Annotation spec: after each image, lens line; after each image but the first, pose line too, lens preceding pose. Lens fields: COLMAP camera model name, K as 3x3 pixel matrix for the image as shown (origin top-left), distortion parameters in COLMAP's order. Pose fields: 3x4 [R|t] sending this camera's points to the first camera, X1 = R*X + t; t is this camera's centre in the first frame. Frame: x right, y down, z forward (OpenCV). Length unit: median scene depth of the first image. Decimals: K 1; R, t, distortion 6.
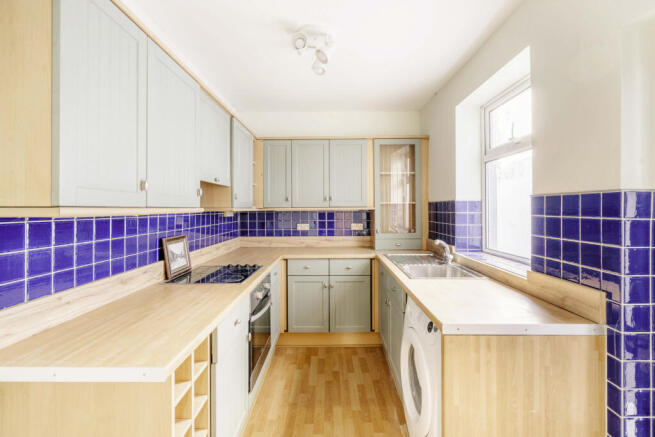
lens RADIAL K [[301.8, 0, 317.7], [0, 301.8, 207.4], [0, 0, 1]] dist [0.000251, 0.000983]
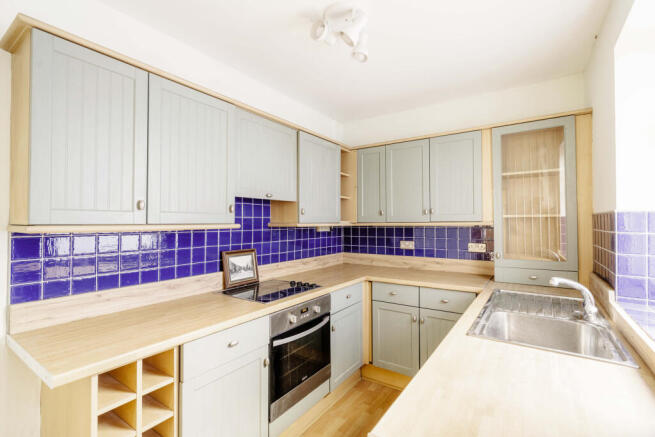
lens RADIAL K [[301.8, 0, 326.9], [0, 301.8, 217.3], [0, 0, 1]] dist [0.000251, 0.000983]
pose [[0.837903, -0.007036, -0.545774, 0.272379], [0.001375, 0.999941, -0.010780, -0.005723], [0.545818, 0.008282, 0.837863, 0.191786]]
